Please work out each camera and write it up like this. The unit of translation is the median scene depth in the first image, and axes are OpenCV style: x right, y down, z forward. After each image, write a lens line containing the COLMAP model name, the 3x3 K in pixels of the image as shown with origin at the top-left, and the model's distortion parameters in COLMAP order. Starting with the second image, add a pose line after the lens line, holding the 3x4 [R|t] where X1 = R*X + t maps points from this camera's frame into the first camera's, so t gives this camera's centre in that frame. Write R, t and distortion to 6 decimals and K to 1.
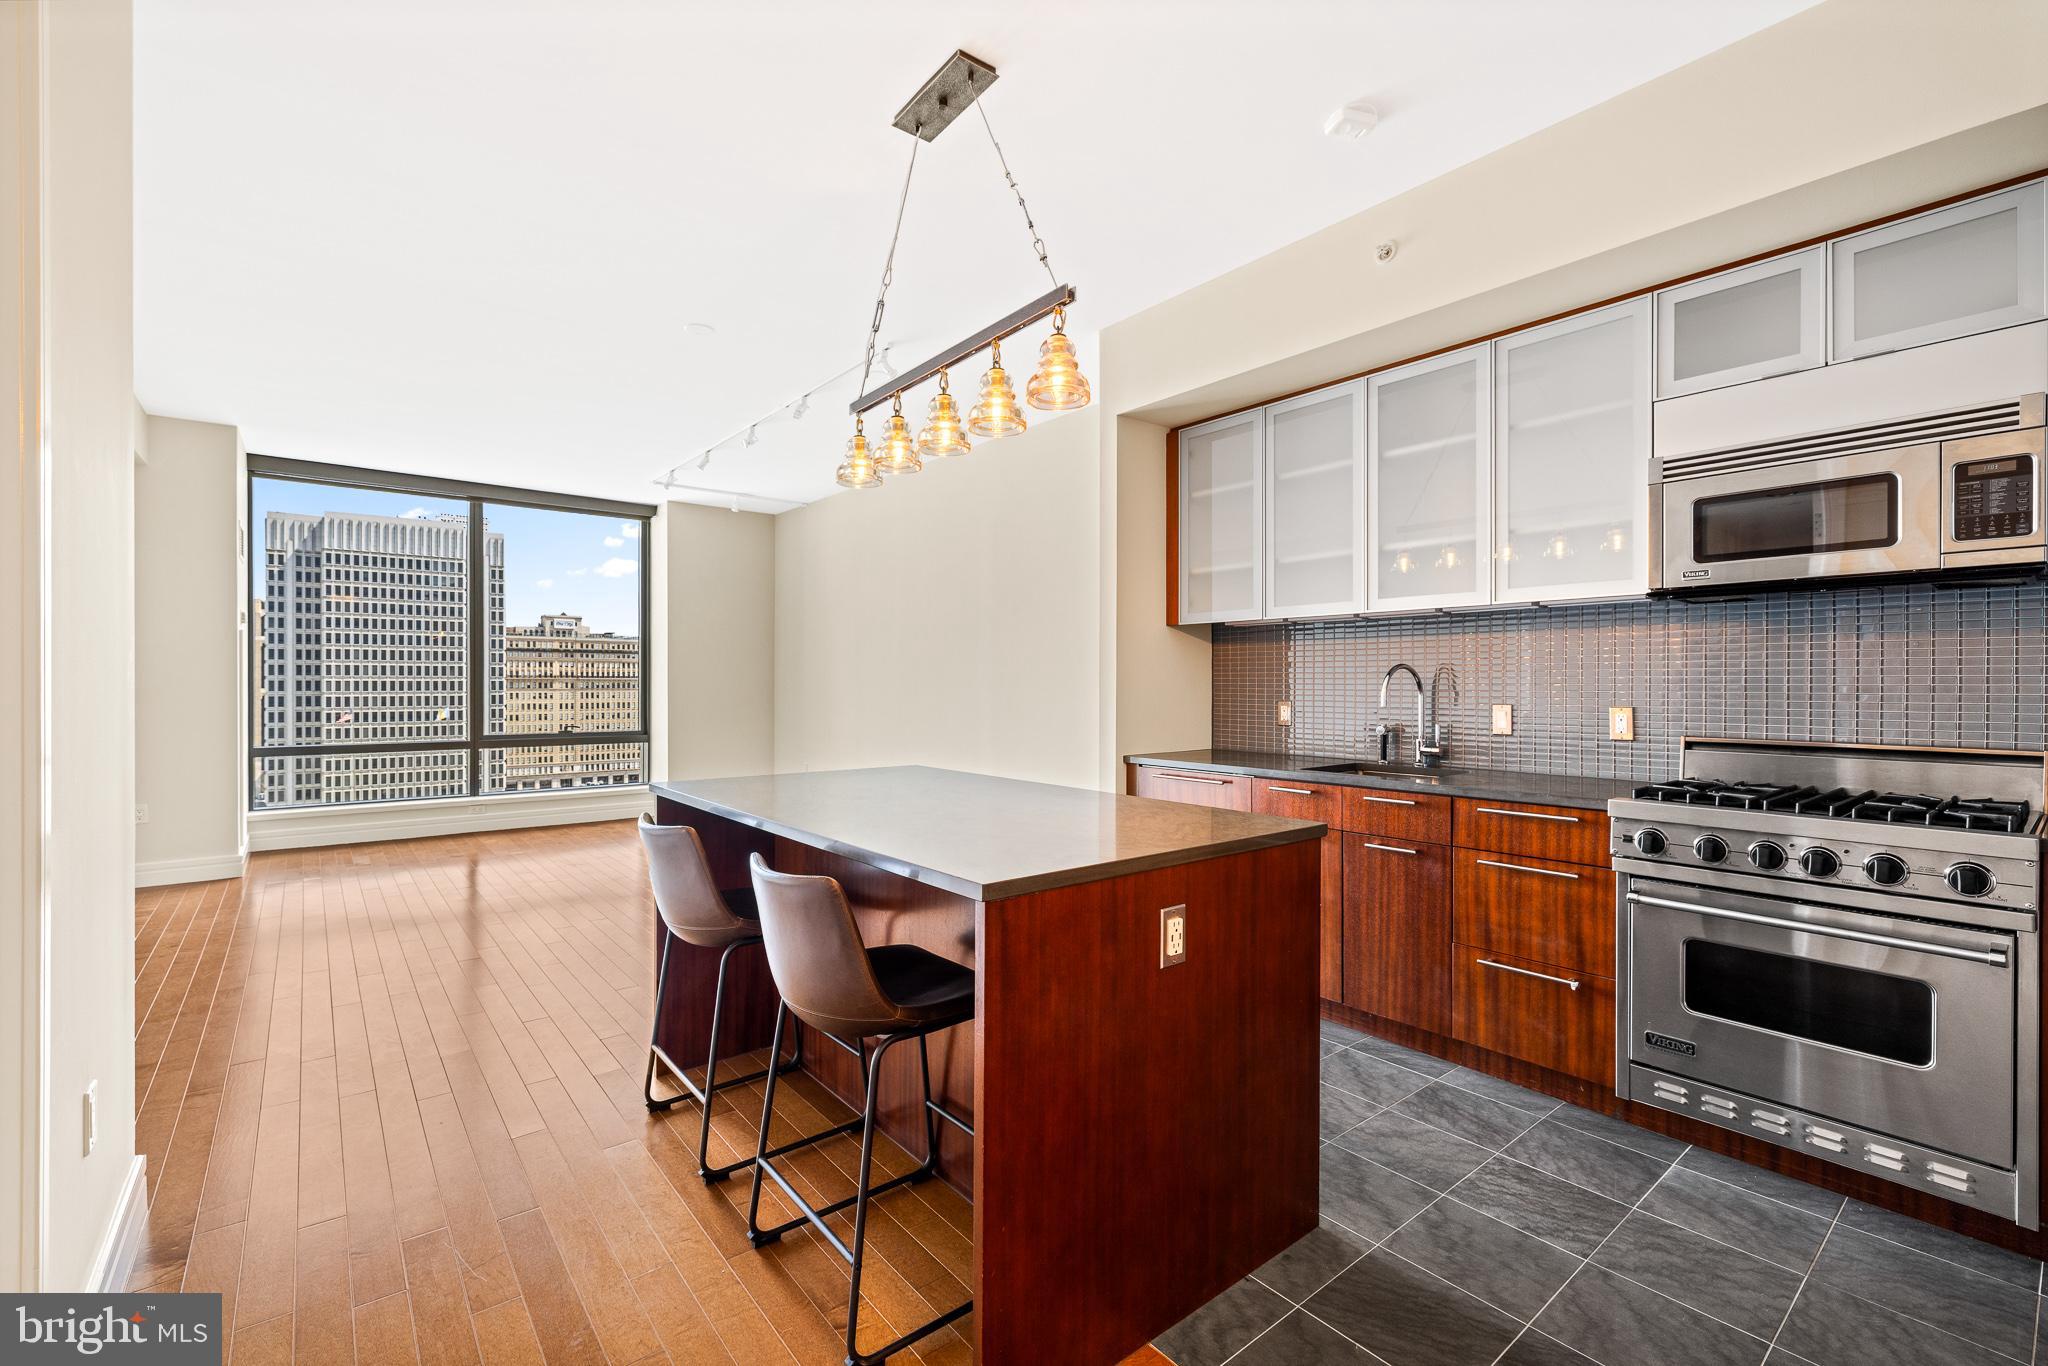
lens RADIAL K [[865.7, 0, 1010.8], [0, 865.7, 683.4], [0, 0, 1]] dist [0.011428, 0.000013]
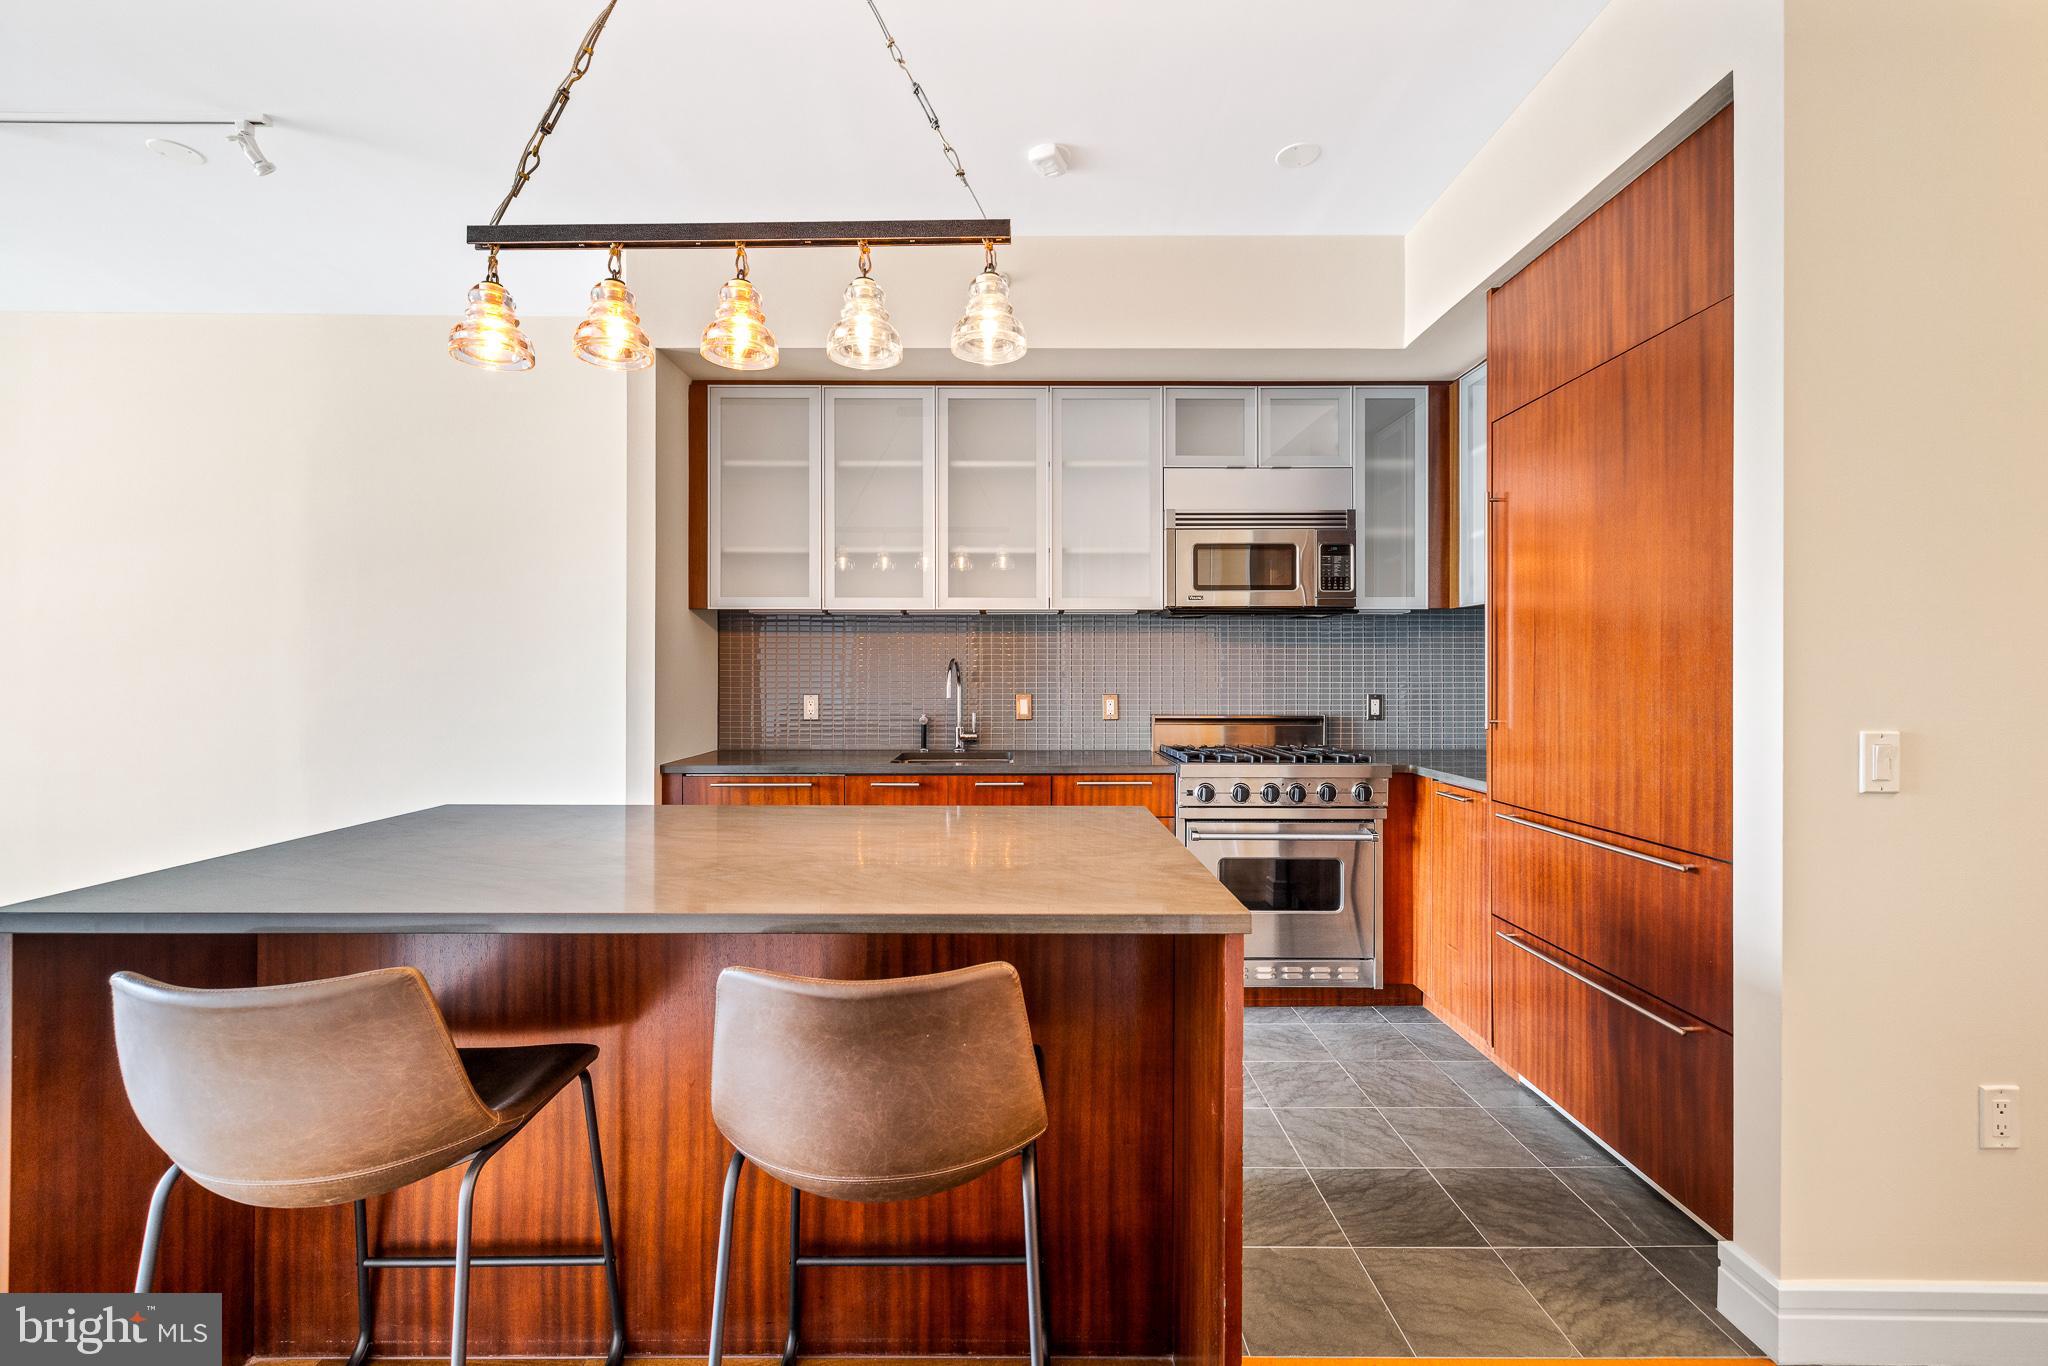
lens RADIAL K [[865.7, 0, 1008.7], [0, 865.7, 672.7], [0, 0, 1]] dist [0.011428, 0.000013]
pose [[0.633838, -0.000314, 0.773466, -0.461411], [-0.000064, 1.000000, 0.000458, -0.006634], [-0.773466, -0.000340, 0.633838, 0.343006]]
